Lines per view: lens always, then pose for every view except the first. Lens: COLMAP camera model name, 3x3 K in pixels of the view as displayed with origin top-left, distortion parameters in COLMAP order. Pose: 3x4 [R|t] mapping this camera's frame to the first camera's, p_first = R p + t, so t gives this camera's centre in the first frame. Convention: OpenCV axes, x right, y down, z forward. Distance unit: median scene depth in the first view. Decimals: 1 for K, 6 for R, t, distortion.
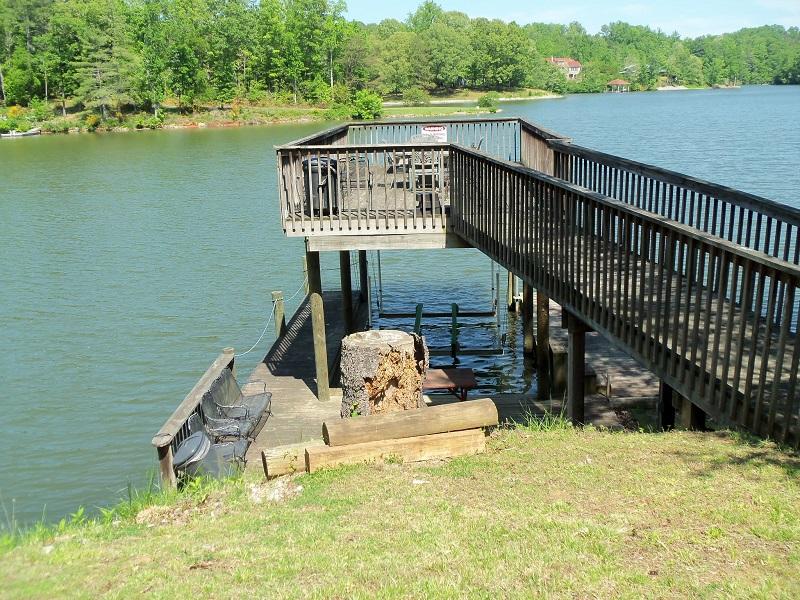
lens RADIAL K [[851.4, 0, 394.9], [0, 851.4, 300.7], [0, 0, 1]] dist [-0.072284, 0.000000]
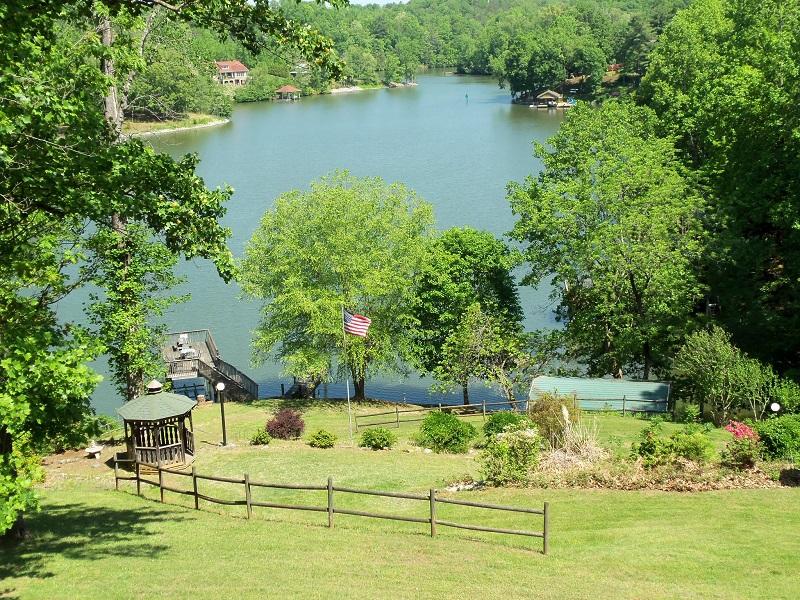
lens RADIAL K [[1117.5, 0, 400.9], [0, 1117.5, 299.4], [0, 0, 1]] dist [0.028882, 0.000000]
pose [[0.944226, -0.076493, 0.320290, -0.997143], [0.081587, 0.996663, -0.002493, -0.437494], [-0.319030, 0.028486, 0.947316, -6.487689]]
